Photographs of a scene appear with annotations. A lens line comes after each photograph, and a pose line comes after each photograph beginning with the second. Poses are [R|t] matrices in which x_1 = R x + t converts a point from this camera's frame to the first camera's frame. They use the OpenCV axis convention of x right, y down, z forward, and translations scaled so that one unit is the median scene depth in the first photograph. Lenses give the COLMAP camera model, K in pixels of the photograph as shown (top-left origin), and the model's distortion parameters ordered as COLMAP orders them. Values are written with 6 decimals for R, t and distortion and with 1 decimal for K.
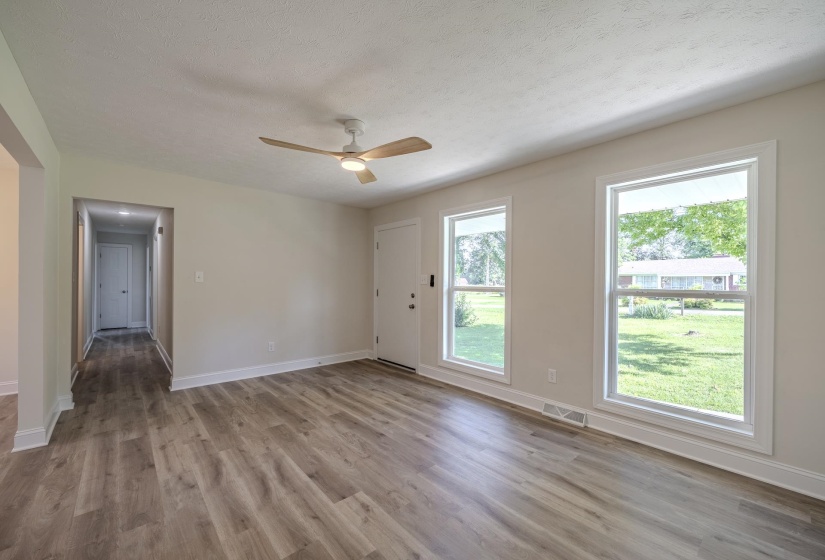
lens RADIAL K [[334.2, 0, 417.8], [0, 334.2, 281.8], [0, 0, 1]] dist [-0.001251, -0.001033]
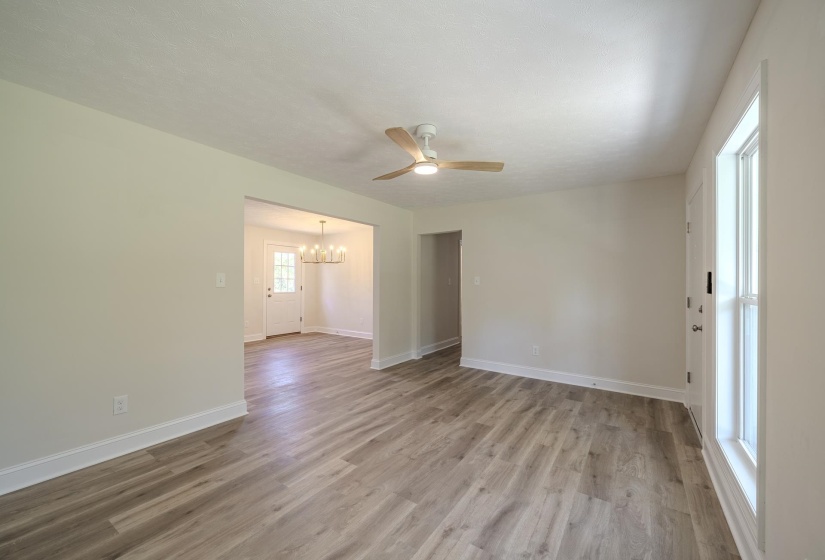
lens RADIAL K [[334.2, 0, 405.3], [0, 334.2, 280.7], [0, 0, 1]] dist [-0.001251, -0.001033]
pose [[0.225125, -0.011417, -0.974263, 0.599090], [-0.003798, 0.999913, -0.012595, 0.002135], [0.974322, 0.006536, 0.225062, 0.543337]]
